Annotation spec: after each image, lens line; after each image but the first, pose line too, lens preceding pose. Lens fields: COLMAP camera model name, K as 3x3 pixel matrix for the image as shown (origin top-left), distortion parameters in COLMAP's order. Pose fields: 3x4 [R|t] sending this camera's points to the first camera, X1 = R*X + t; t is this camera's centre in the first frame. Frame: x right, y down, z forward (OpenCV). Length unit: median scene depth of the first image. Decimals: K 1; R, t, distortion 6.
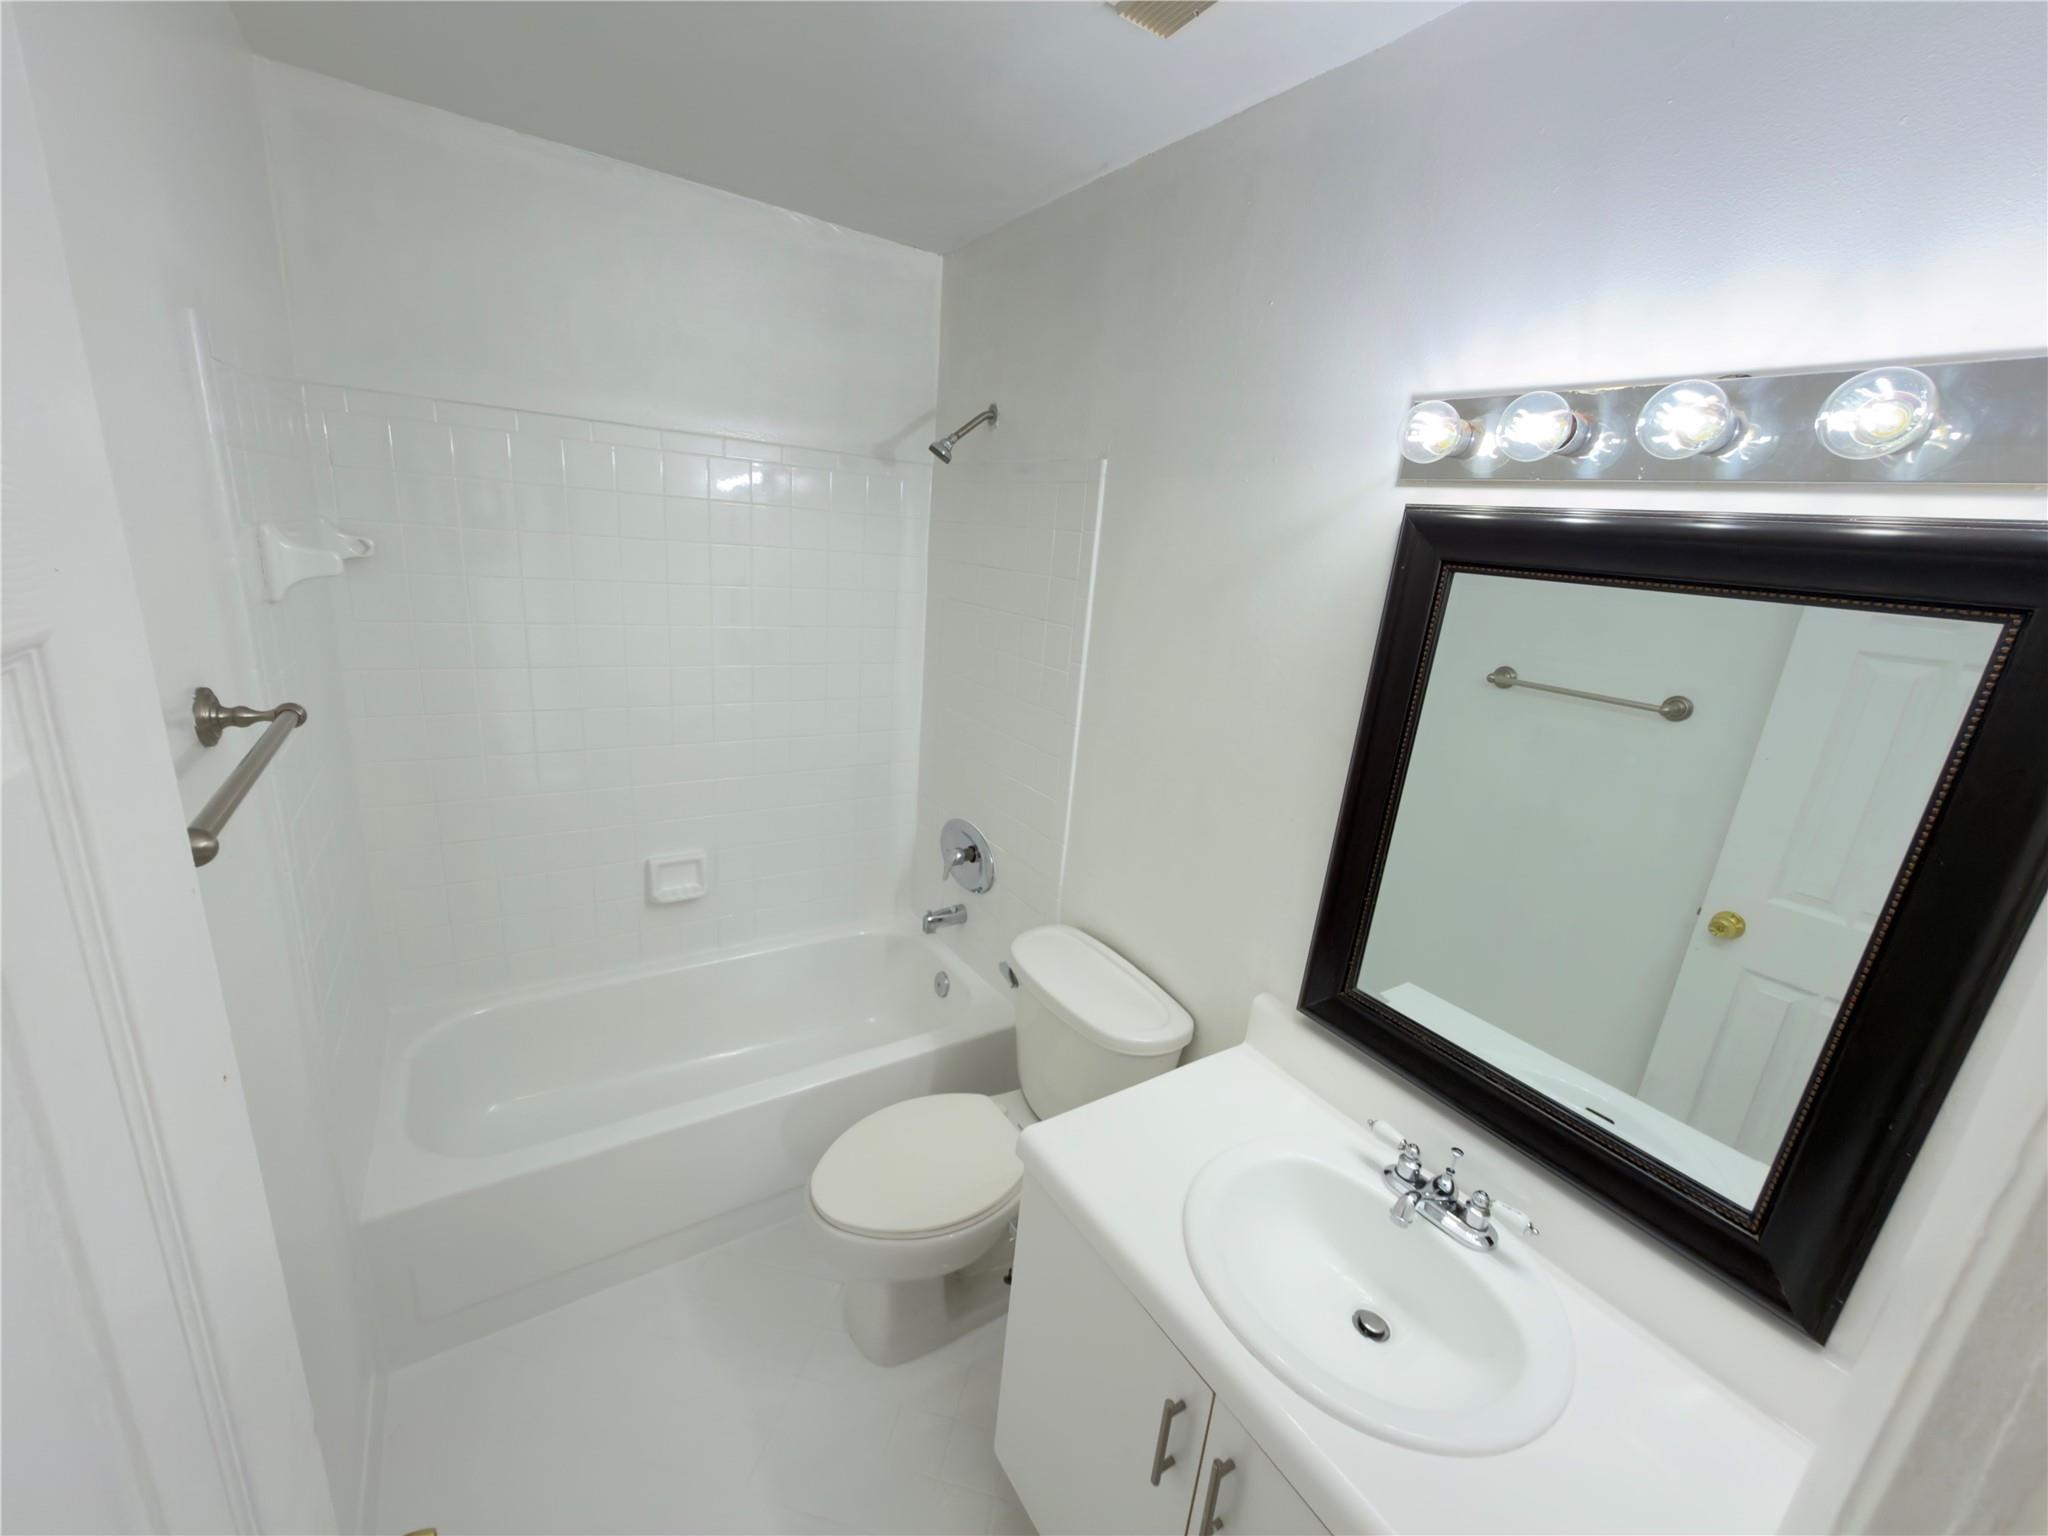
lens RADIAL K [[814.3, 0, 1027.2], [0, 814.3, 775.4], [0, 0, 1]] dist [-0.002154, 0.000894]
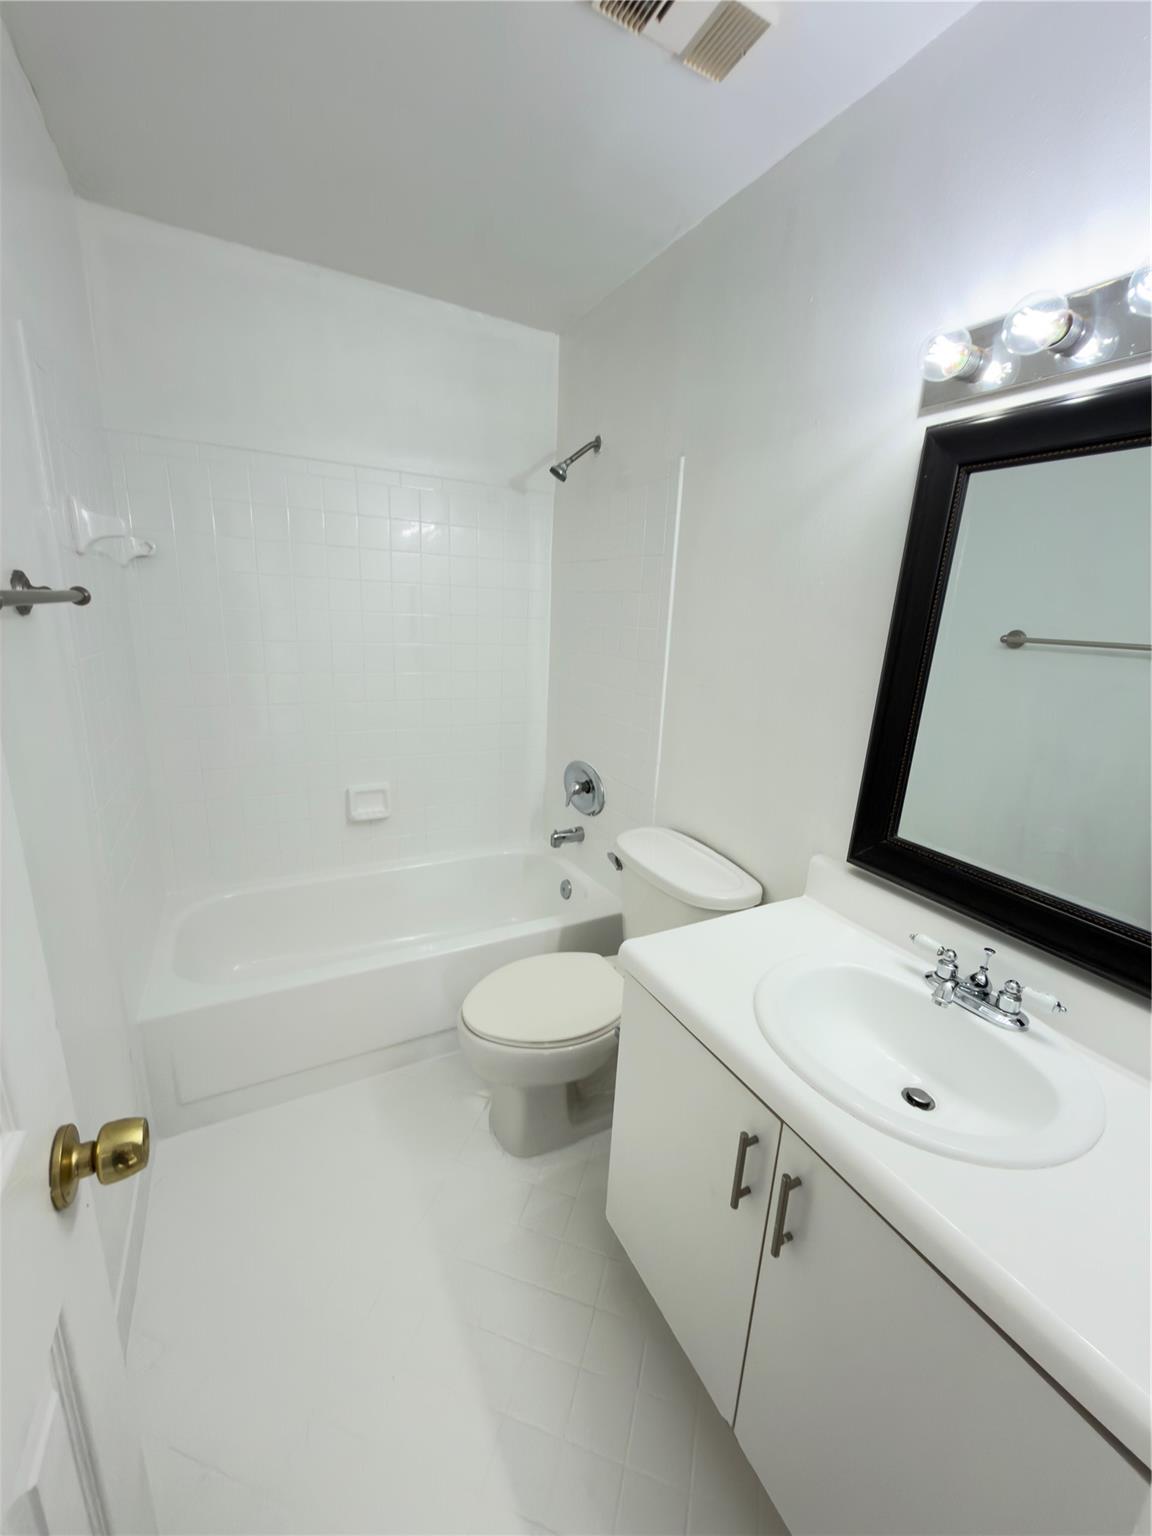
lens RADIAL K [[610.7, 0, 579.7], [0, 610.7, 768.3], [0, 0, 1]] dist [-0.002154, 0.000894]
pose [[0.995728, -0.015848, -0.090969, 0.014060], [0.012850, 0.999358, -0.033449, 0.156800], [0.091441, 0.032138, 0.995292, 0.037820]]
